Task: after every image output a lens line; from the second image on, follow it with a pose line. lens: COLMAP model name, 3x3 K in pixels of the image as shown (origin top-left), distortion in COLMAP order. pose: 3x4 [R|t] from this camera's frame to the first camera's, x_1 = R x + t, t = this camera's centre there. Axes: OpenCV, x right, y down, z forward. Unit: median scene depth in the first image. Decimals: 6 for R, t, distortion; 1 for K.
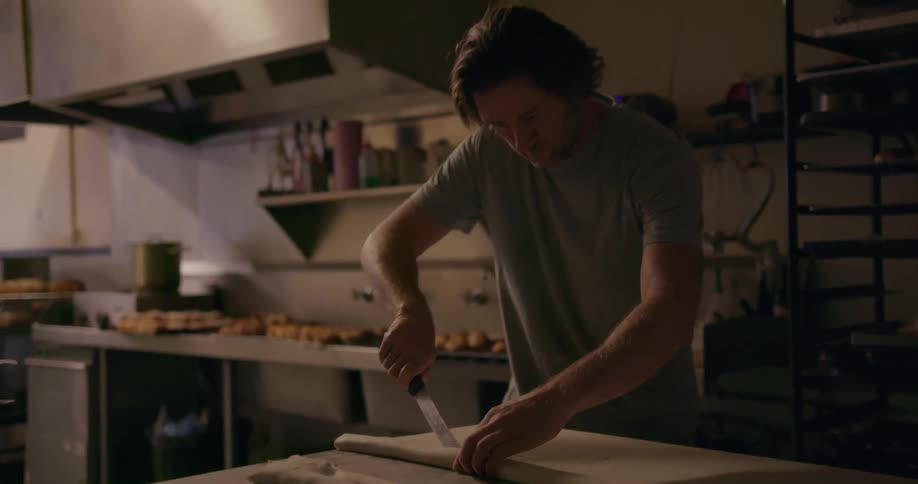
lens RADIAL K [[1017.2, 0, 459.0], [0, 1017.2, 242.0], [0, 0, 1]] dist [0.107881, -0.004210]
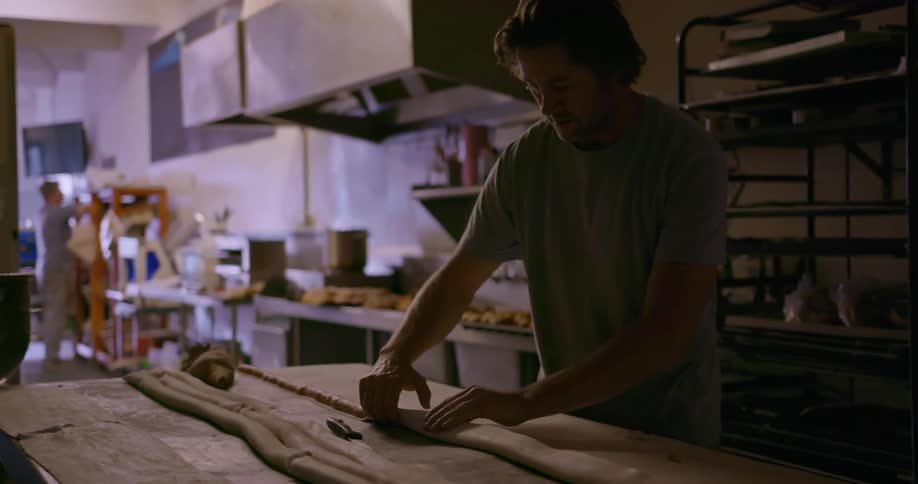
lens RADIAL K [[1098.3, 0, 459.0], [0, 1098.3, 242.0], [0, 0, 1]] dist [-0.000687, 0.012470]
pose [[0.951098, 0.016625, -0.308441, 0.234036], [-0.012512, 0.999805, 0.015308, -0.006231], [0.308636, -0.010701, 0.951120, -0.159611]]
